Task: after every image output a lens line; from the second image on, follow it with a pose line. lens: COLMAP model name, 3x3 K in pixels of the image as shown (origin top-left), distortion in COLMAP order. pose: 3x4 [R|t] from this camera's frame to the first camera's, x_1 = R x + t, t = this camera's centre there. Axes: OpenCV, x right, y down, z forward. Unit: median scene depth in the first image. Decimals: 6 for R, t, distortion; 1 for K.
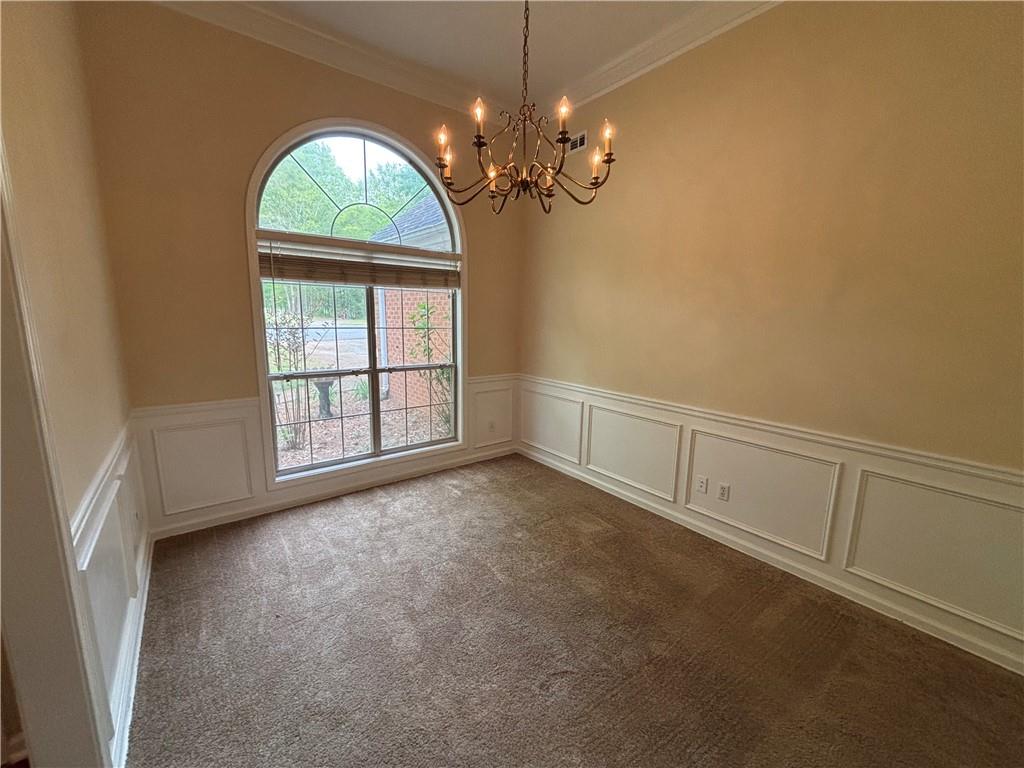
lens RADIAL K [[413.5, 0, 519.9], [0, 413.5, 384.1], [0, 0, 1]] dist [0.007597, -0.002389]
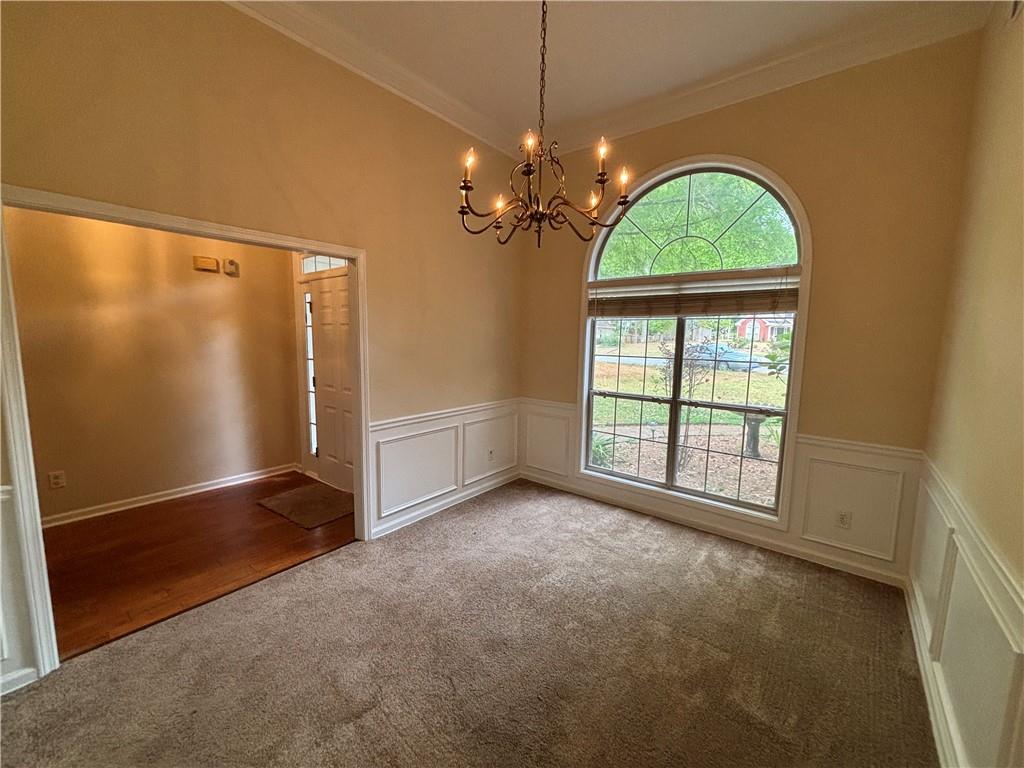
lens RADIAL K [[413.5, 0, 506.6], [0, 413.5, 385.6], [0, 0, 1]] dist [0.007597, -0.002389]
pose [[0.200549, 0.097381, -0.974832, 0.539790], [-0.178860, 0.981963, 0.061297, -0.060678], [0.963218, 0.162065, 0.214350, 0.407874]]
